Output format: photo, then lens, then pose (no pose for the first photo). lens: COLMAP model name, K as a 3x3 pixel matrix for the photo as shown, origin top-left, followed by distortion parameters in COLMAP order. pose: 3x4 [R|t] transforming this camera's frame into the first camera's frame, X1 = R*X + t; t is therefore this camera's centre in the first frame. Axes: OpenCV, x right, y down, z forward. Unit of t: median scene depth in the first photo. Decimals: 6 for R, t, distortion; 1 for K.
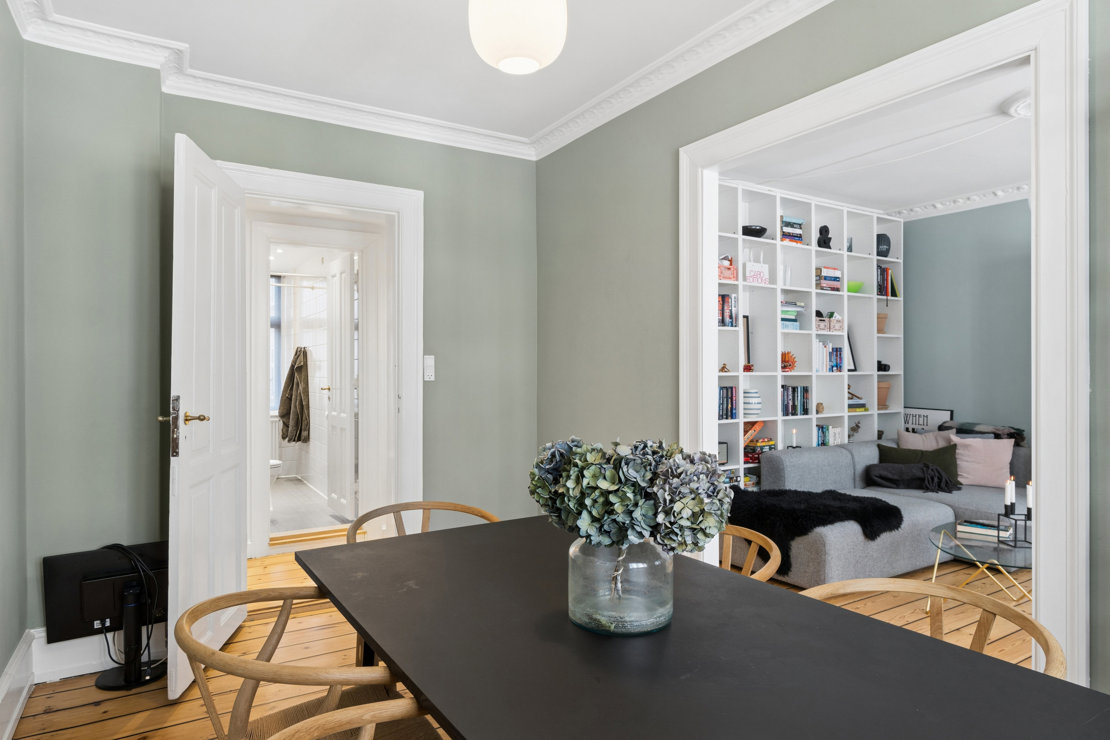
lens RADIAL K [[654.6, 0, 555.9], [0, 654.6, 369.5], [0, 0, 1]] dist [-0.002791, -0.000612]
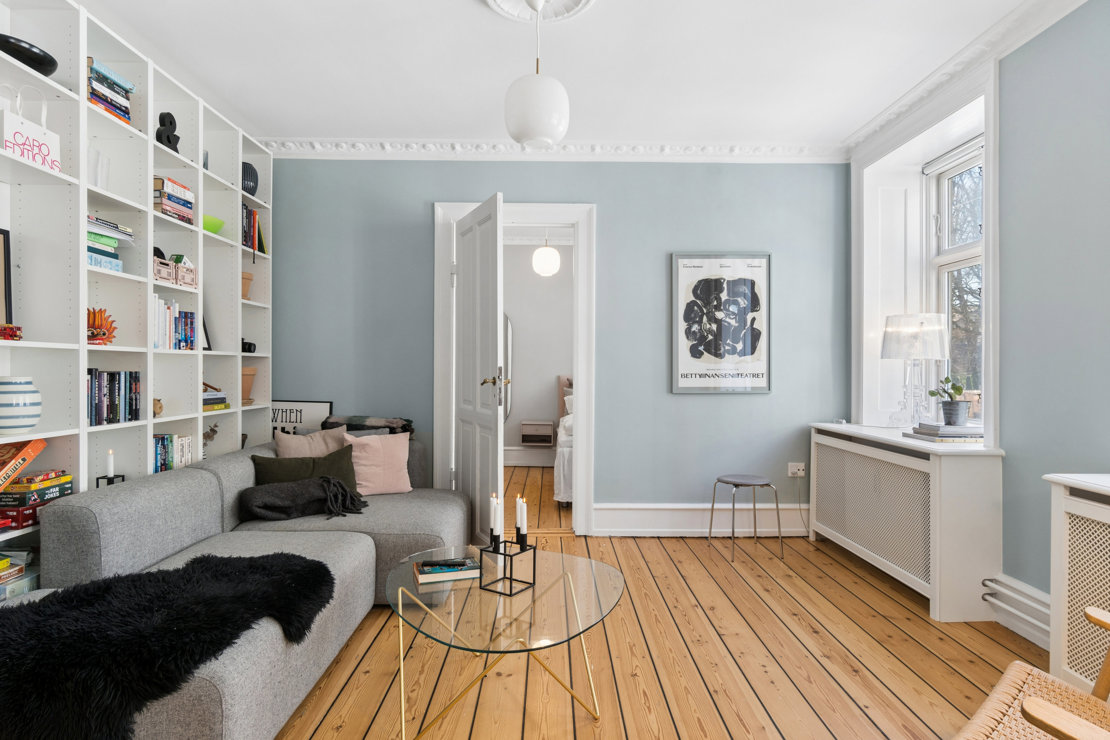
lens RADIAL K [[607.3, 0, 554.0], [0, 607.3, 368.3], [0, 0, 1]] dist [-0.001200, 0.002119]
pose [[0.521164, 0.004650, 0.853444, 0.114136], [-0.006884, 0.999976, -0.001244, 0.020958], [-0.853429, -0.005227, 0.521183, 0.398456]]
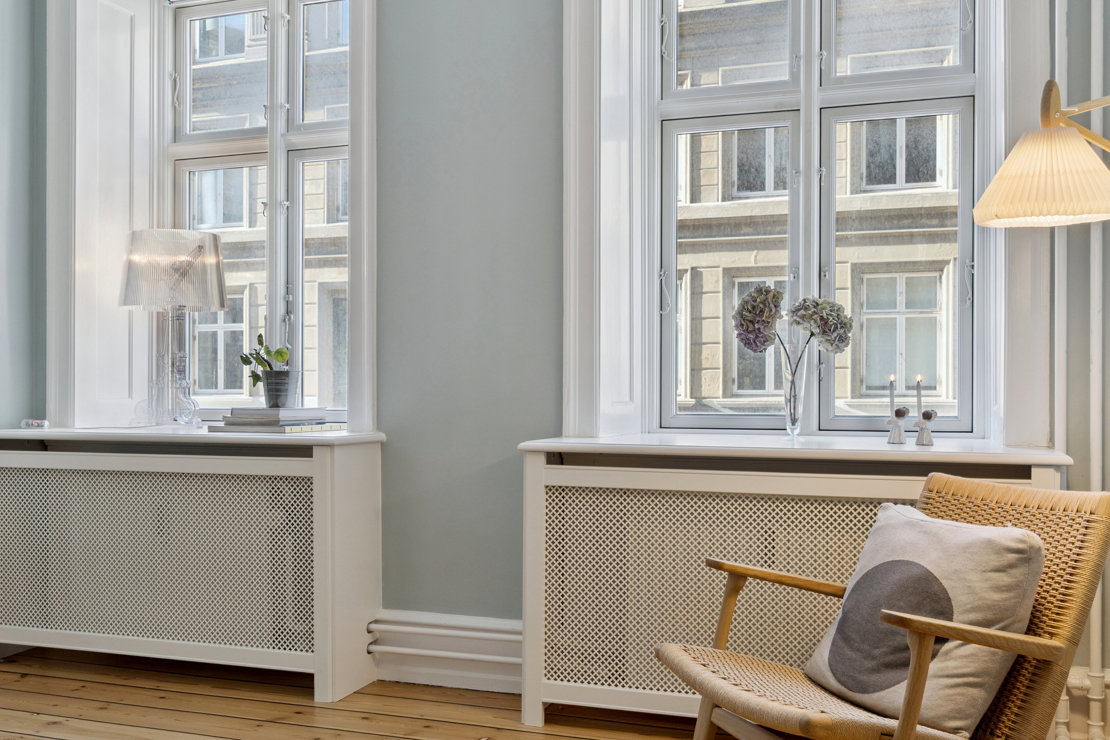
lens RADIAL K [[1148.0, 0, 553.9], [0, 1148.0, 391.2], [0, 0, 1]] dist [-0.006422, -0.004596]
pose [[-0.612099, 0.000122, 0.790781, 0.153856], [-0.000533, 1.000000, -0.000566, 0.064623], [-0.790781, -0.000768, -0.612099, 0.691143]]
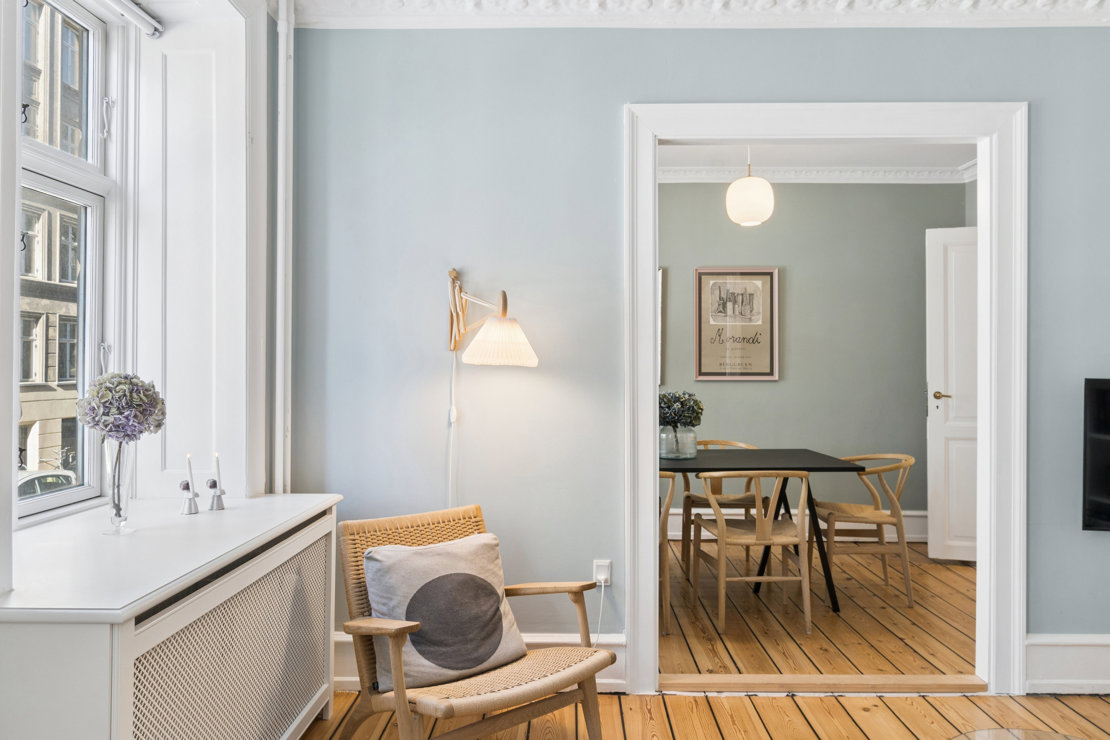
lens RADIAL K [[767.6, 0, 560.2], [0, 767.6, 359.4], [0, 0, 1]] dist [0.000165, 0.003164]
pose [[-0.537715, -0.007894, -0.843089, 0.809252], [-0.000013, 0.999956, -0.009354, 0.001921], [0.843126, -0.005019, -0.537692, 0.611286]]
